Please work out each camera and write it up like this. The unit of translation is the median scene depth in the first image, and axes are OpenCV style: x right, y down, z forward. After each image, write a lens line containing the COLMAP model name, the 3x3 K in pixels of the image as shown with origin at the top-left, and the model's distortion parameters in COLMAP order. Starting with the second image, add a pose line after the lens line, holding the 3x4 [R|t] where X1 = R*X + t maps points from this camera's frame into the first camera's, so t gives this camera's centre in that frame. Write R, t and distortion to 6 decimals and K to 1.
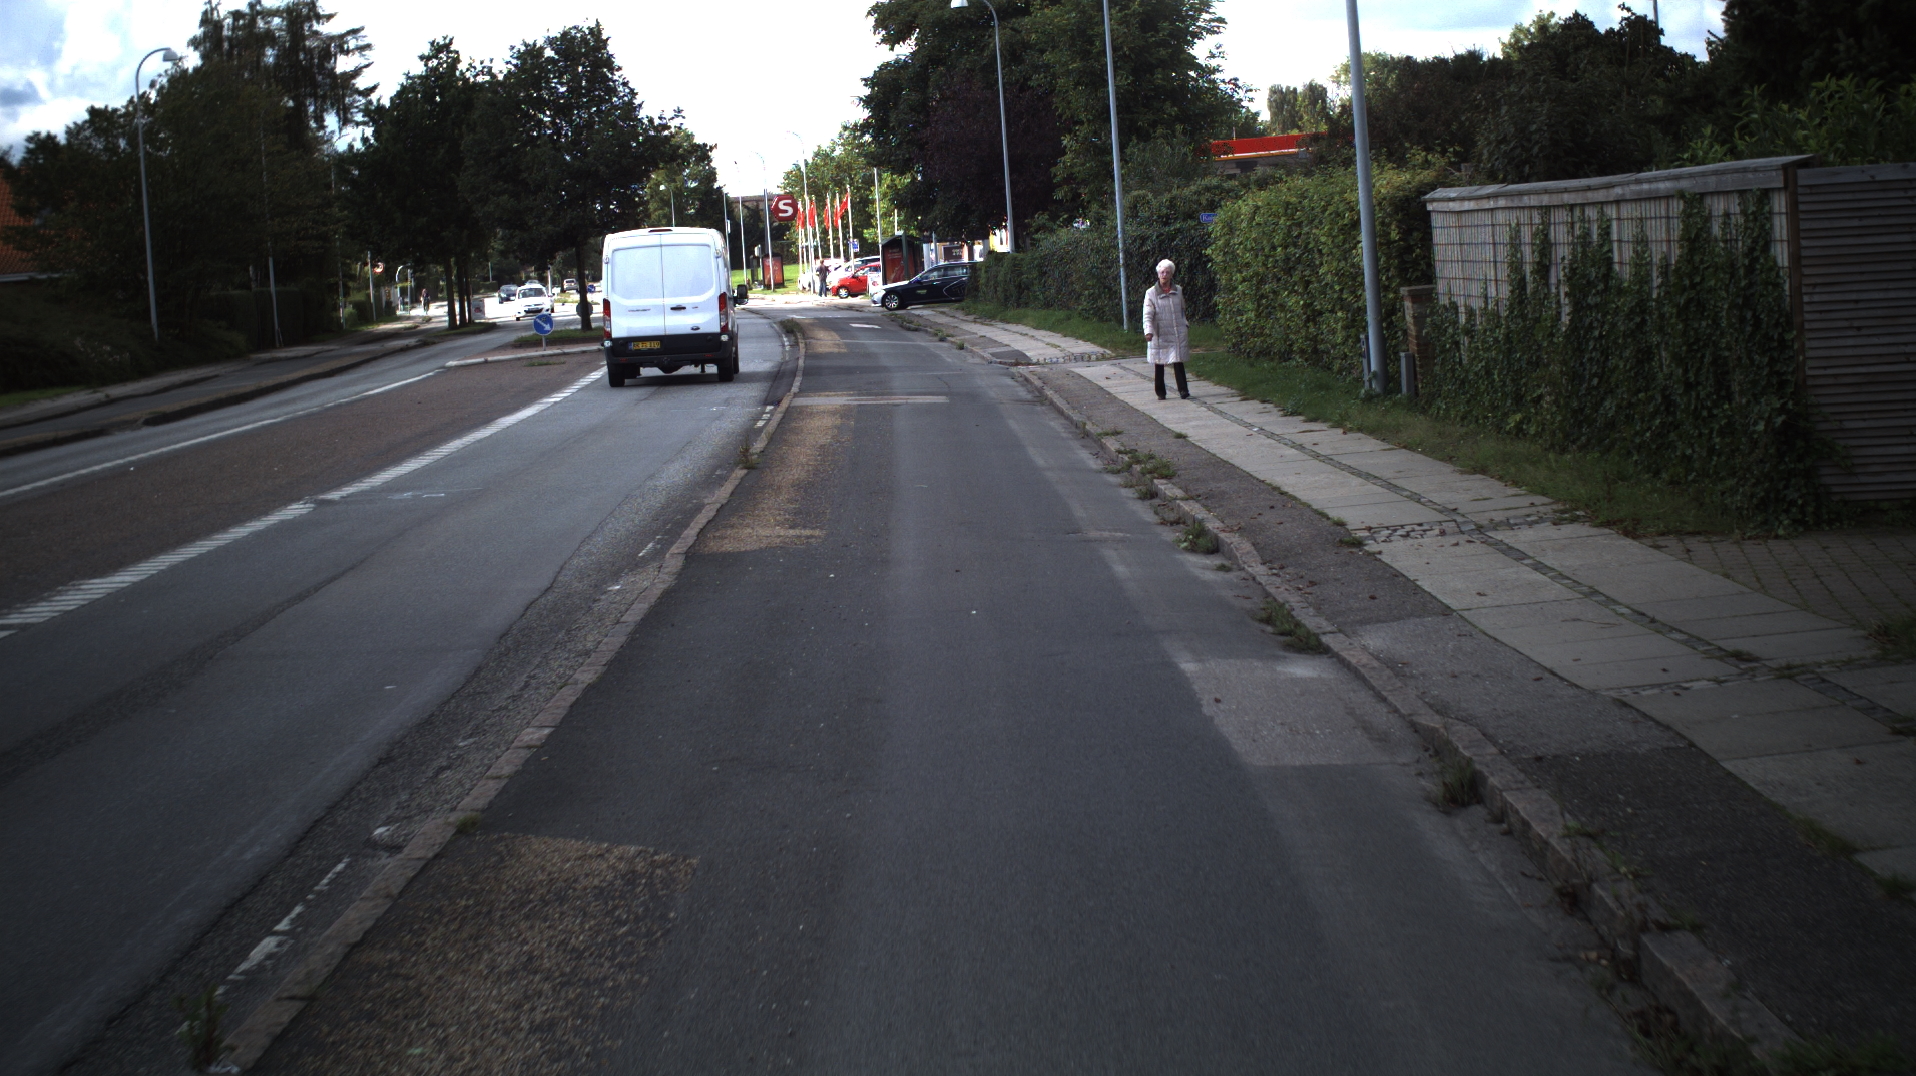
lens RADIAL K [[3611.2, 0, 958.0], [0, 3611.2, 538.0], [0, 0, 1]] dist [-0.329002, 0.237833]
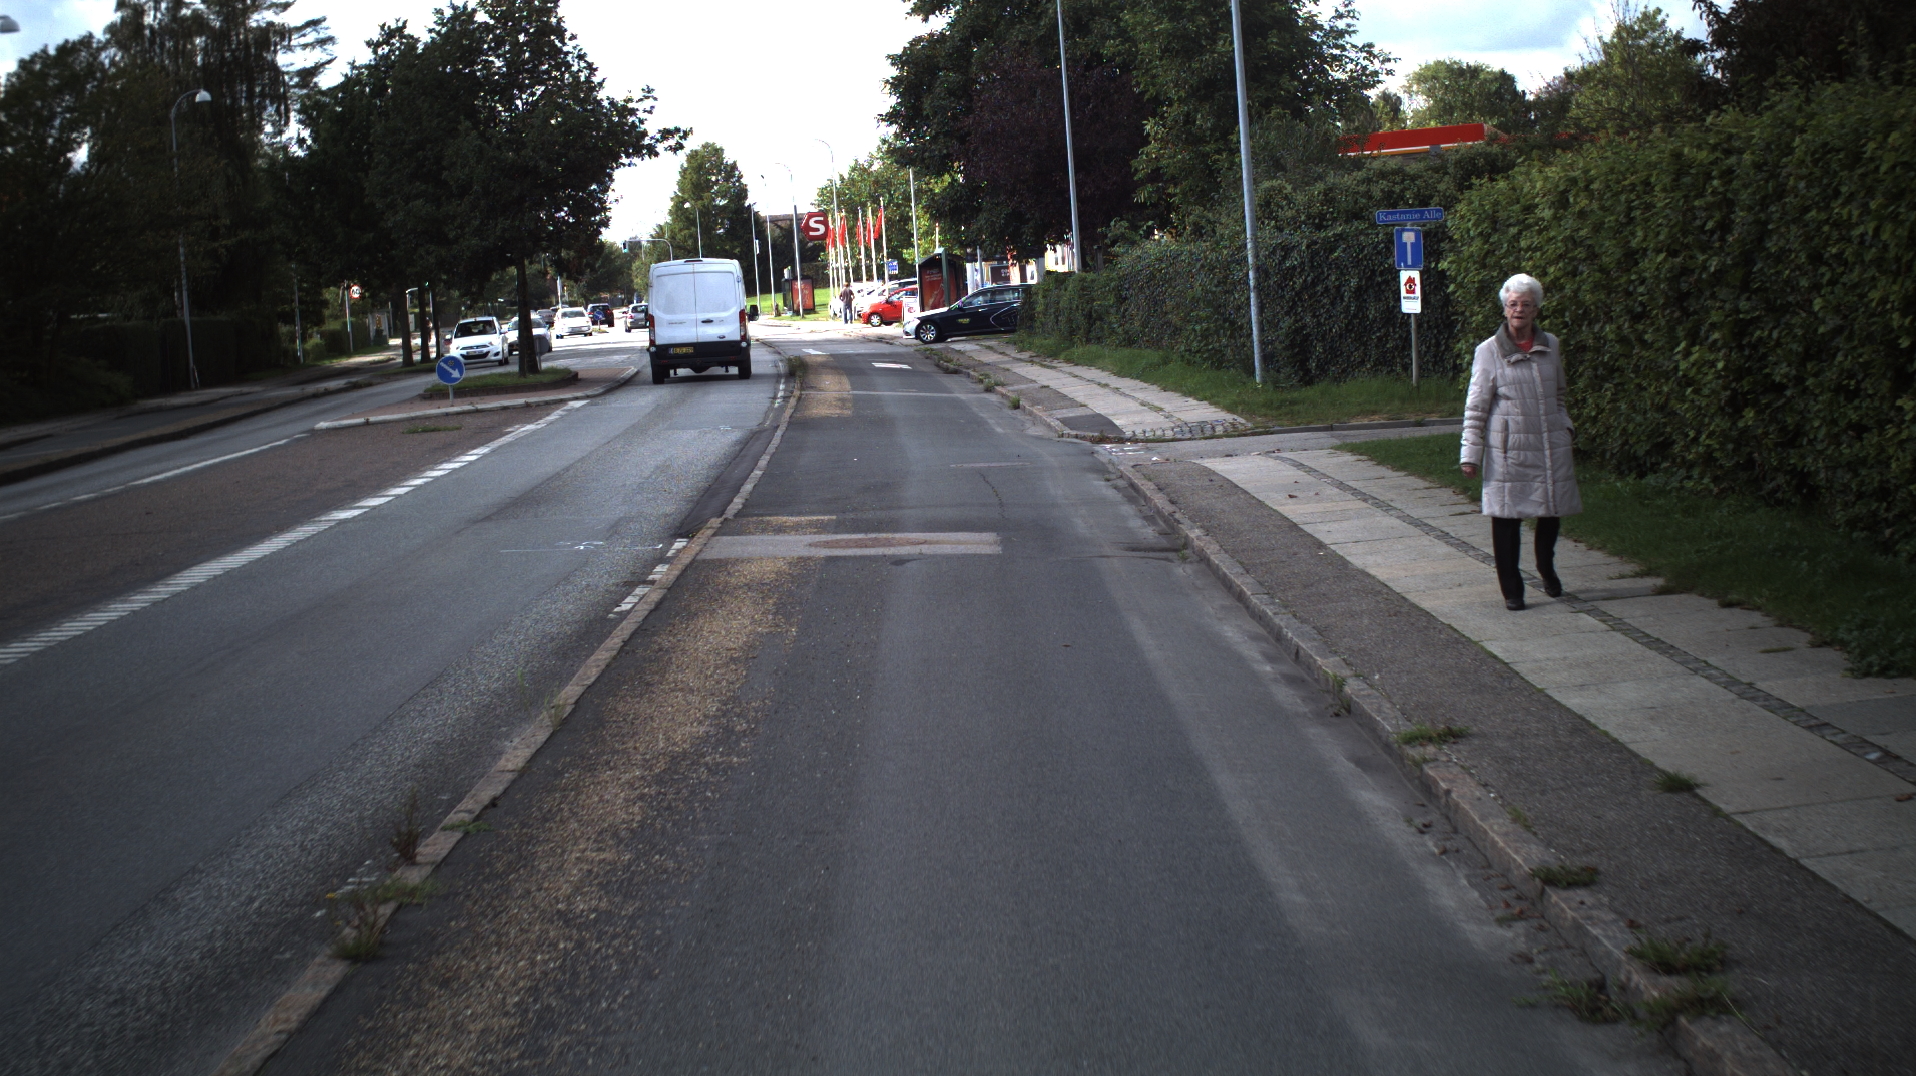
lens RADIAL K [[3611.2, 0, 958.0], [0, 3611.2, 538.0], [0, 0, 1]] dist [-0.329002, 0.237833]
pose [[0.999912, -0.001920, -0.013143, -0.000947], [0.001836, 0.999978, -0.006437, -0.017139], [0.013155, 0.006413, 0.999893, 0.226028]]
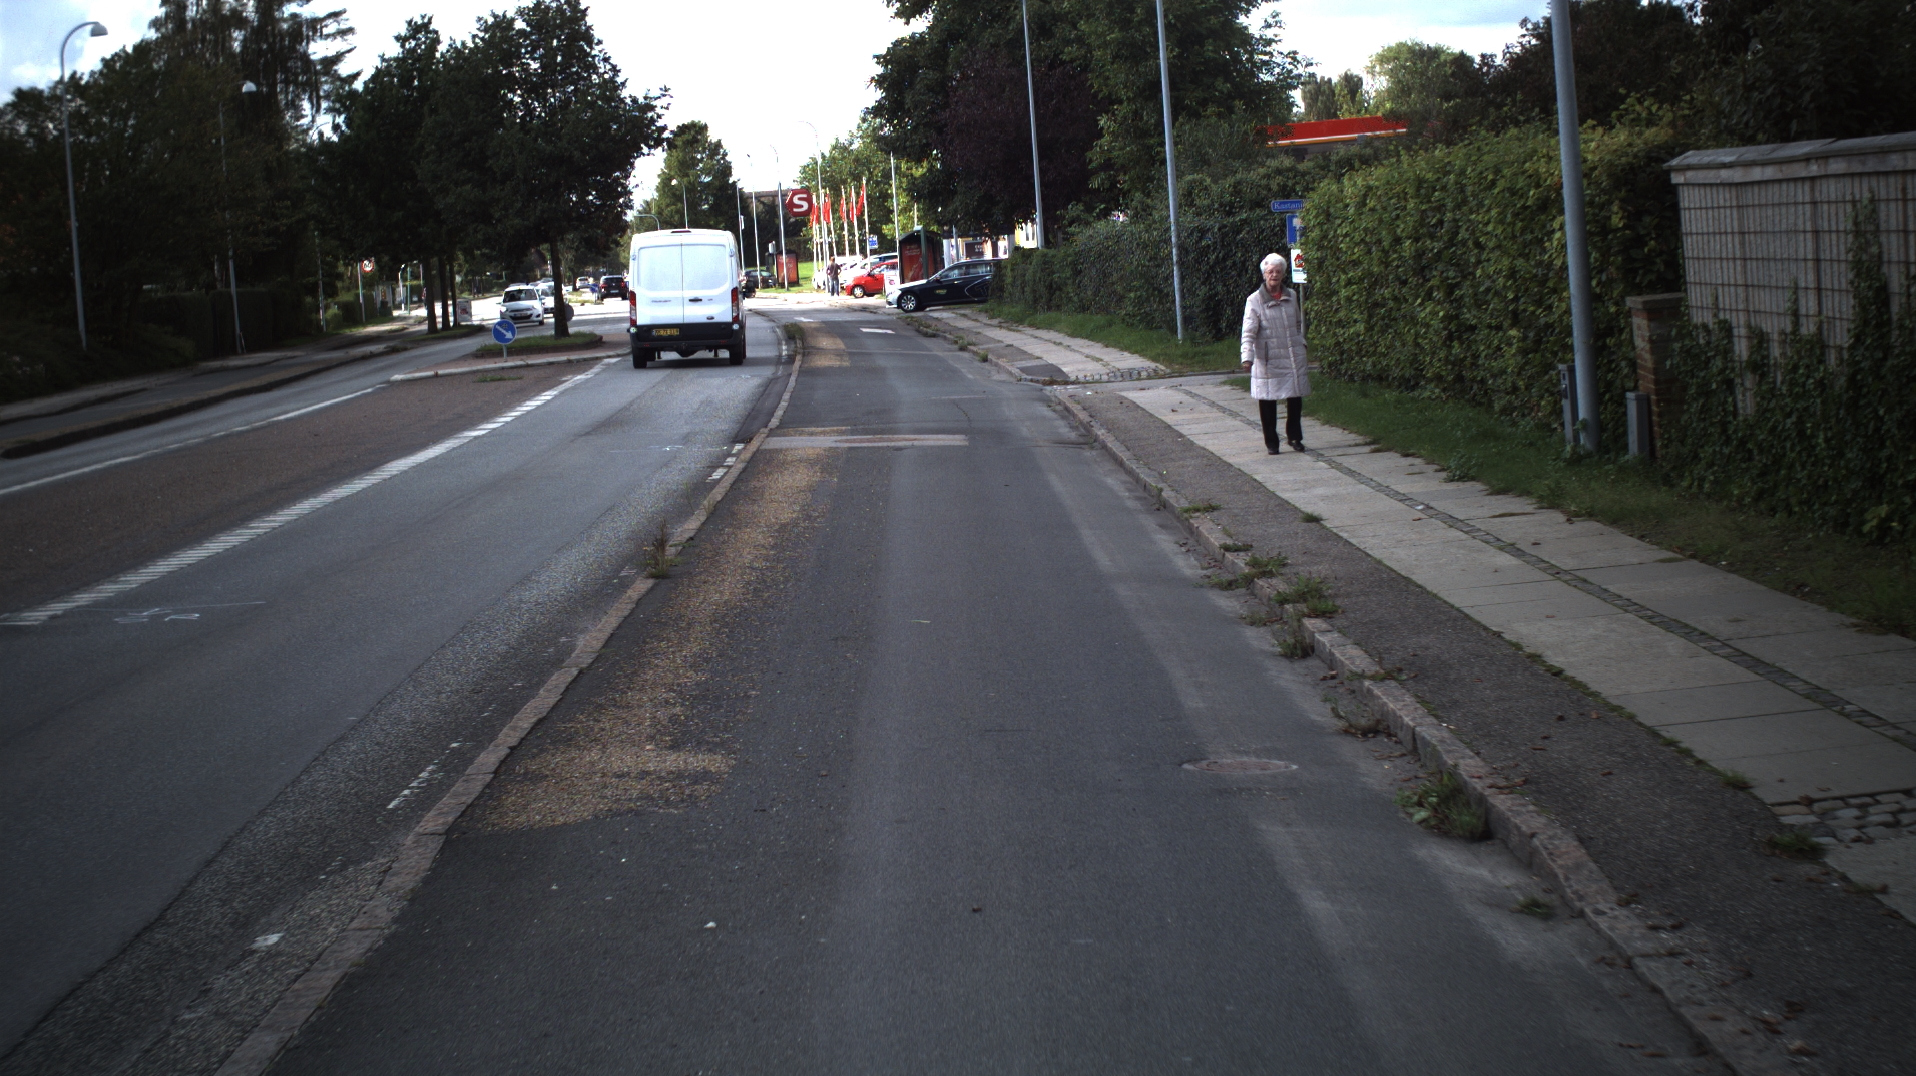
lens RADIAL K [[3611.2, 0, 958.0], [0, 3611.2, 538.0], [0, 0, 1]] dist [-0.329002, 0.237833]
pose [[0.999978, -0.001208, -0.006570, 0.000128], [0.001213, 0.999999, 0.000832, -0.008704], [0.006569, -0.000840, 0.999978, 0.113073]]
